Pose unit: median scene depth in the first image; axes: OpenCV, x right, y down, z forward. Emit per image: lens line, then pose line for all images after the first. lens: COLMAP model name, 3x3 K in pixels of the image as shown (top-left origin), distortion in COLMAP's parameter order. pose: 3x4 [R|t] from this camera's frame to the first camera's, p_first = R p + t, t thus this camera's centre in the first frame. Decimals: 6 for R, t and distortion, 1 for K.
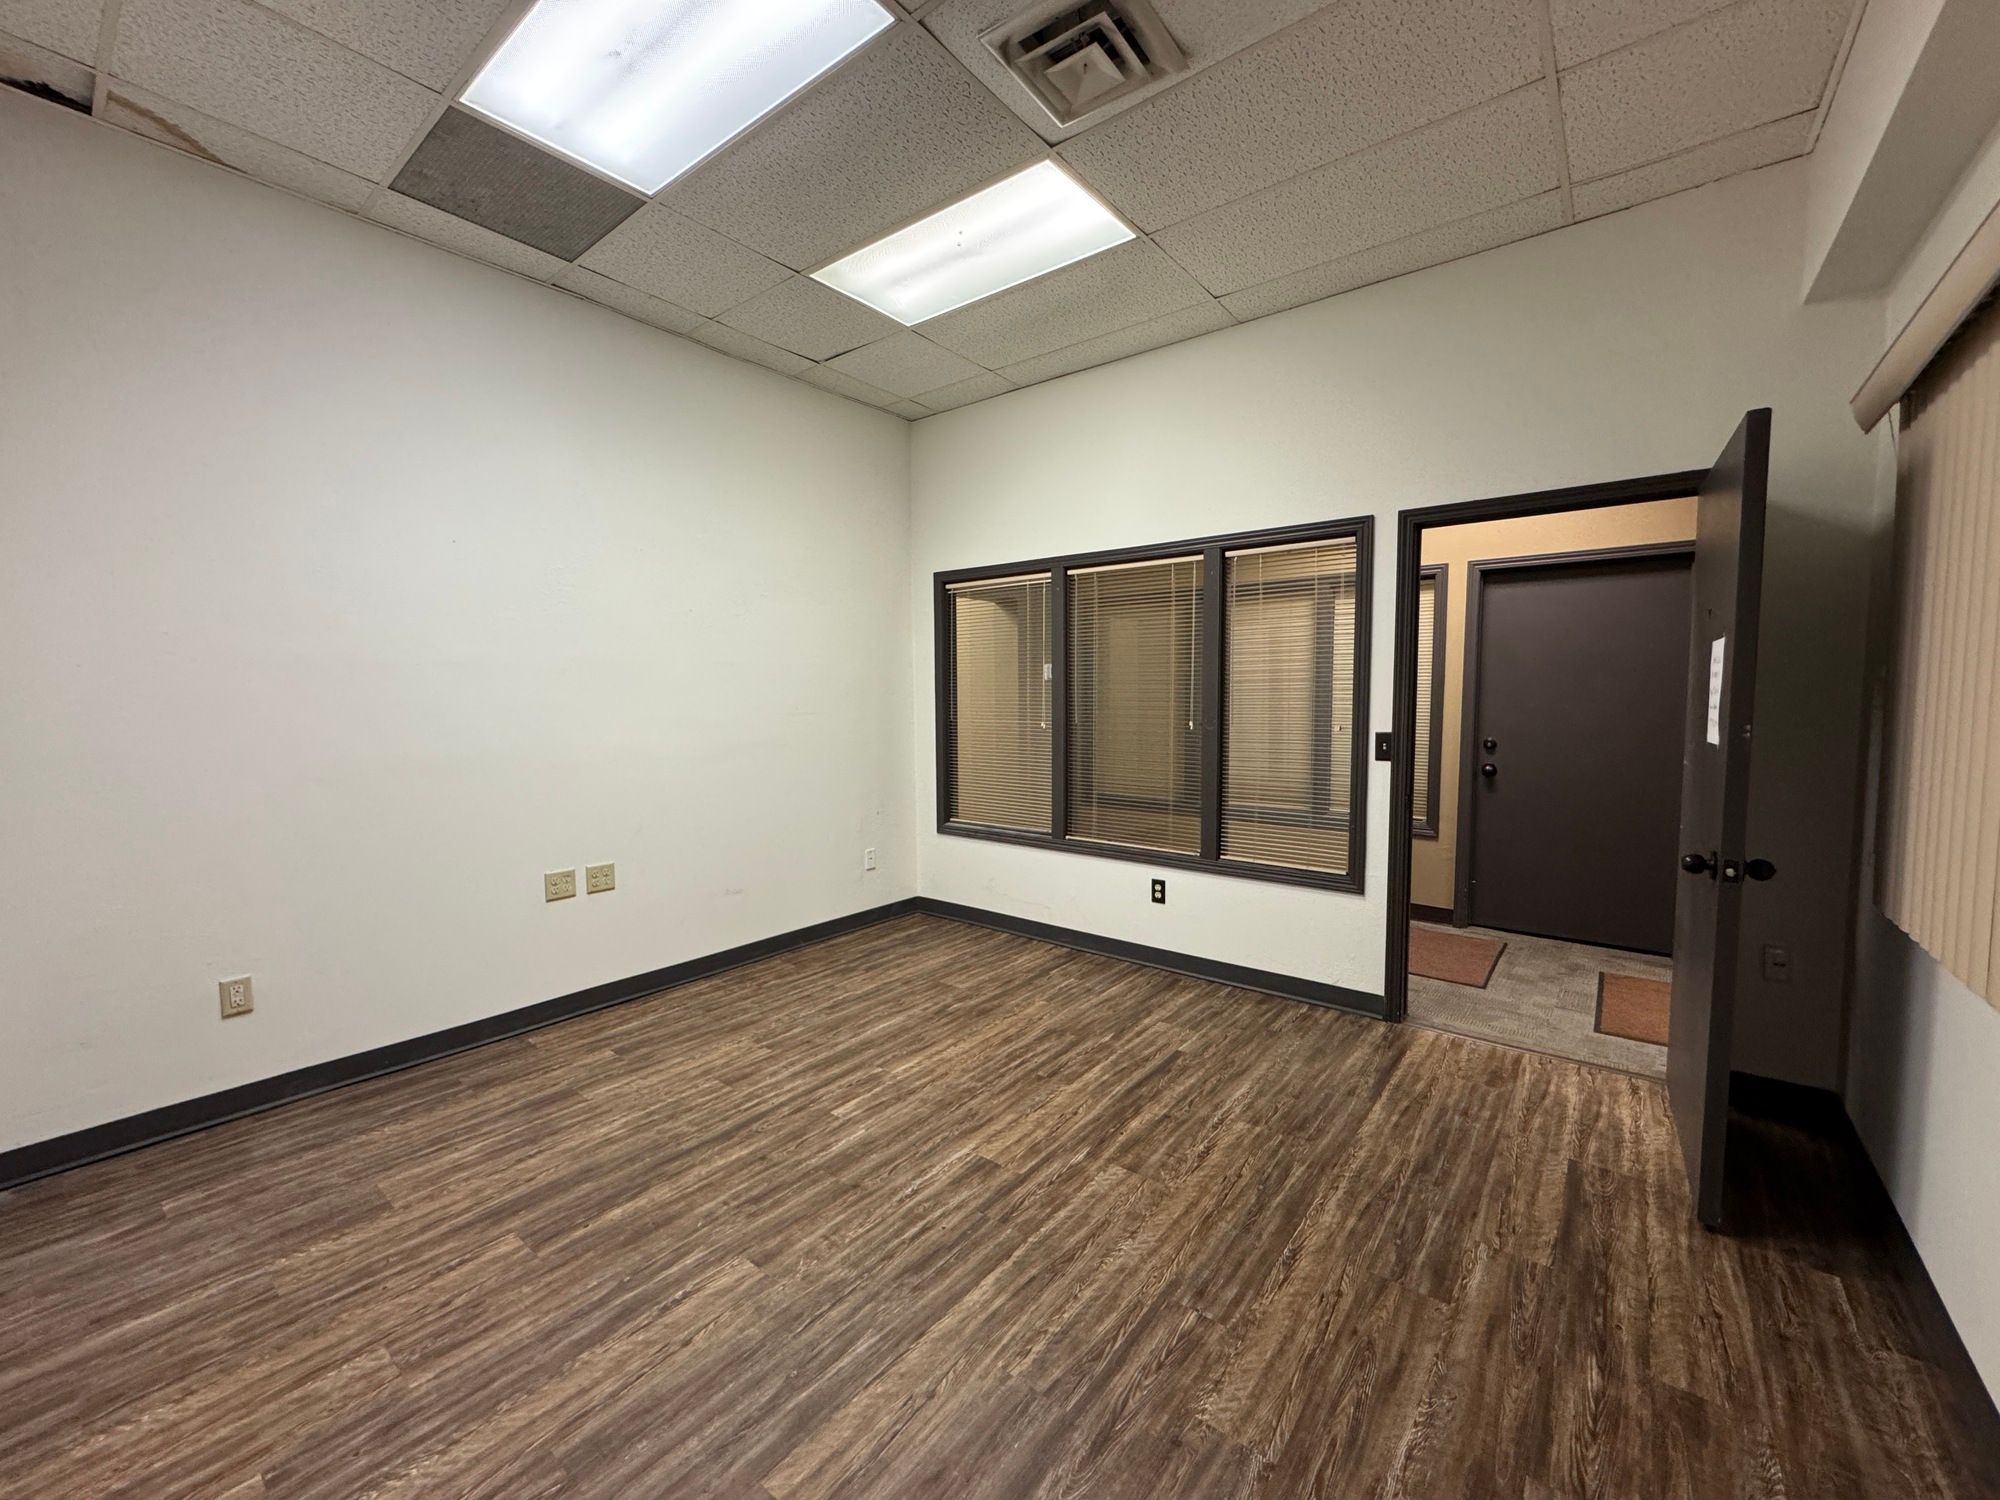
lens RADIAL K [[794.6, 0, 1000.0], [0, 794.6, 750.0], [0, 0, 1]] dist [-0.000584, 0.000014]
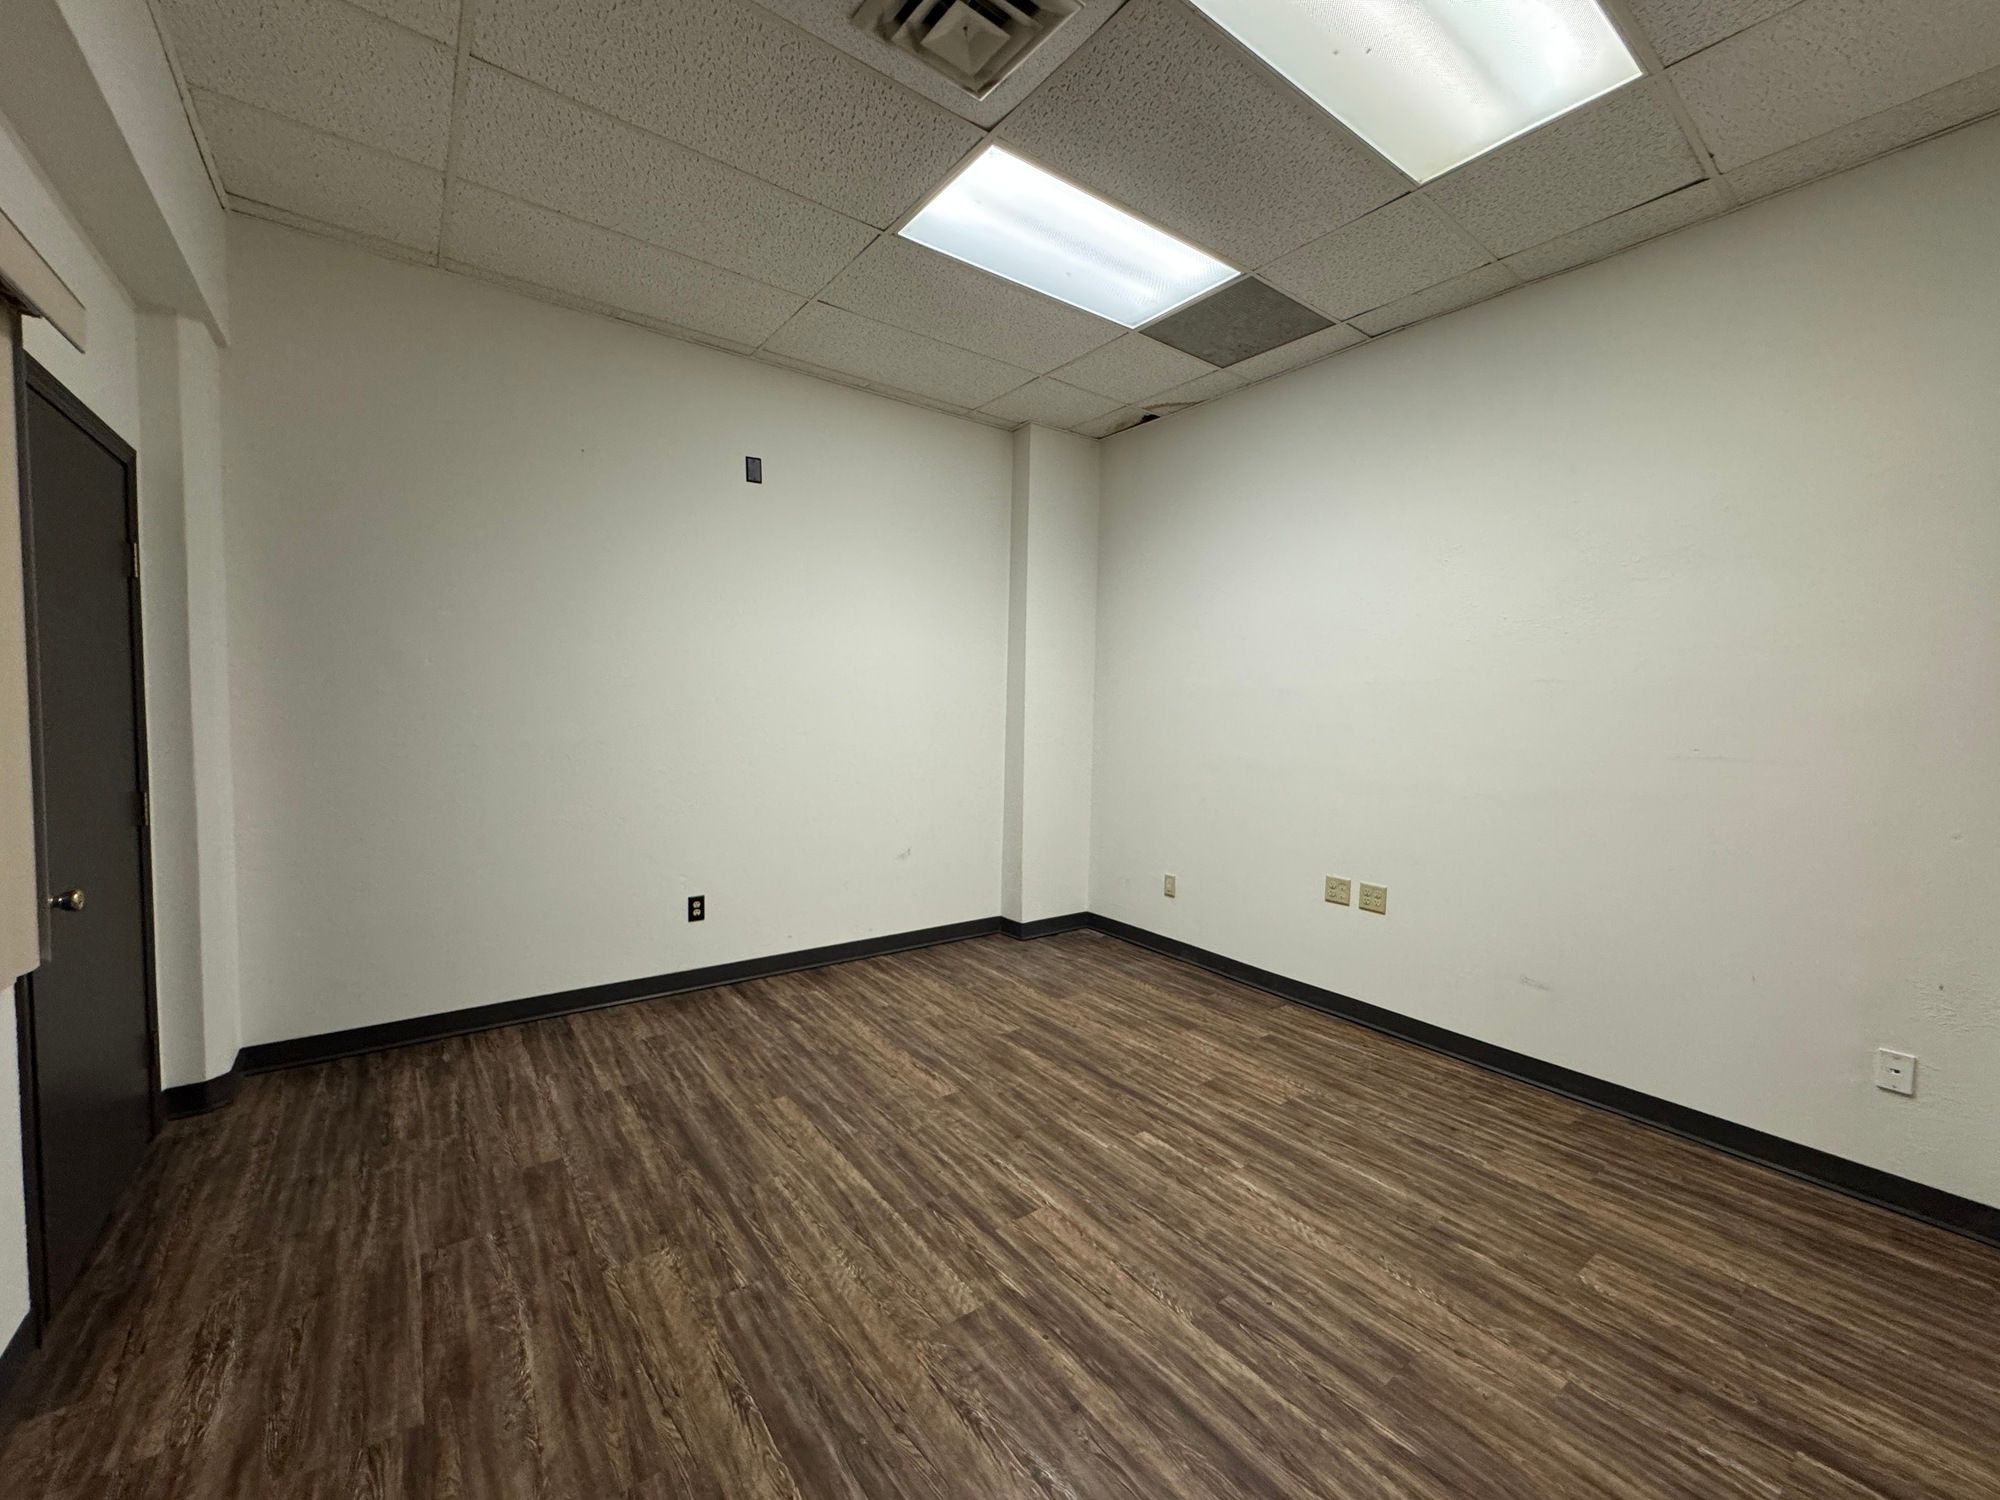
lens RADIAL K [[794.6, 0, 1000.0], [0, 794.6, 750.0], [0, 0, 1]] dist [-0.000584, 0.000014]
pose [[-0.257196, 0.051867, -0.964966, 0.834783], [-0.089157, 0.993026, 0.077139, -0.088066], [0.962237, 0.105874, -0.250778, 1.104682]]
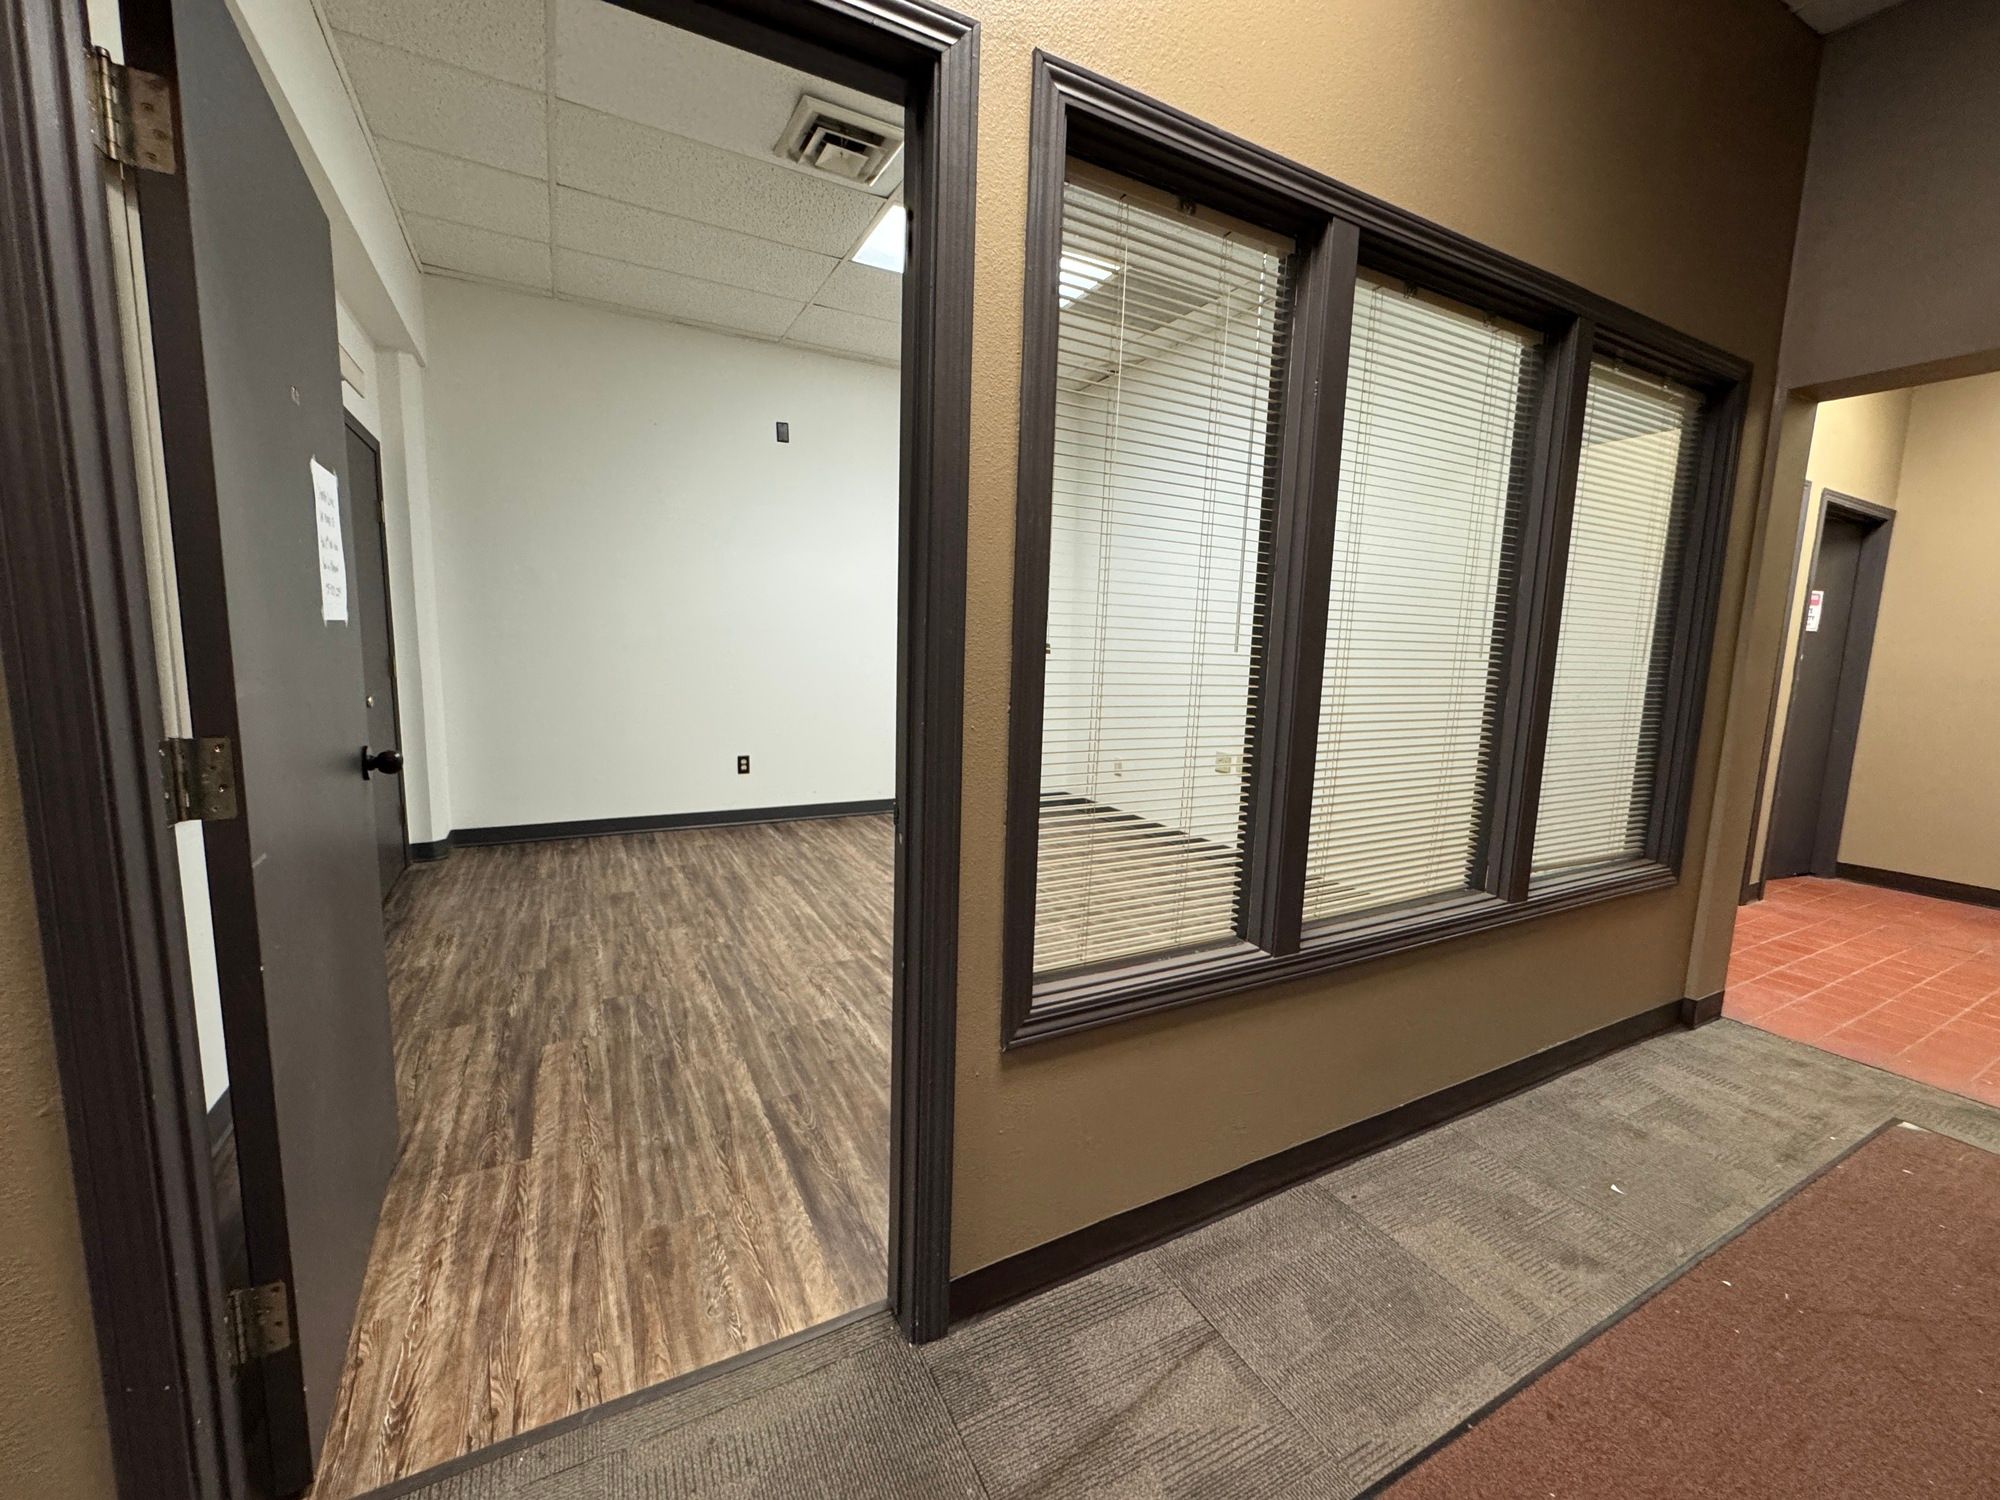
lens RADIAL K [[794.6, 0, 1000.0], [0, 794.6, 750.0], [0, 0, 1]] dist [-0.000584, 0.000014]
pose [[-0.397497, 0.115941, -0.910249, 1.153762], [-0.091395, 0.982050, 0.164998, -0.057512], [0.913041, 0.148779, -0.379766, 1.596577]]
